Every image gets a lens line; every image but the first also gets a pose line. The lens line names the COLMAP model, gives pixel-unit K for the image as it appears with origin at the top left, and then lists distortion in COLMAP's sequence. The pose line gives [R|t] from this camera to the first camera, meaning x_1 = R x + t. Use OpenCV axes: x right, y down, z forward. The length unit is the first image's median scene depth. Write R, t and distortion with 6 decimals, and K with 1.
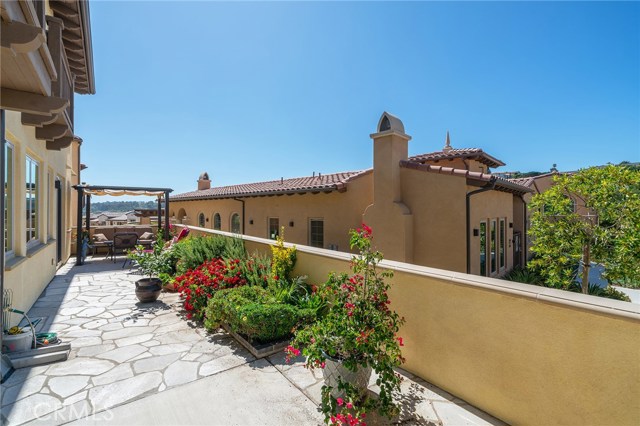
lens RADIAL K [[291.0, 0, 319.1], [0, 291.0, 212.4], [0, 0, 1]] dist [0.016896, -0.000025]
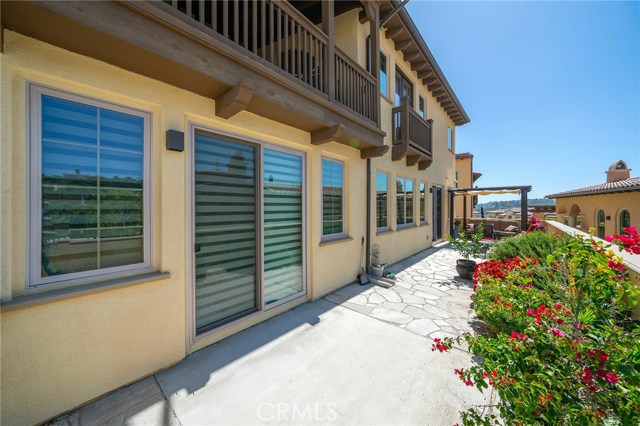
lens RADIAL K [[225.3, 0, 319.8], [0, 225.3, 211.7], [0, 0, 1]] dist [-0.000041, 0.000051]
pose [[0.208263, 0.022779, -0.977807, 0.261234], [-0.007178, 0.999737, 0.021761, 0.000129], [0.978046, 0.002486, 0.208372, 0.195487]]
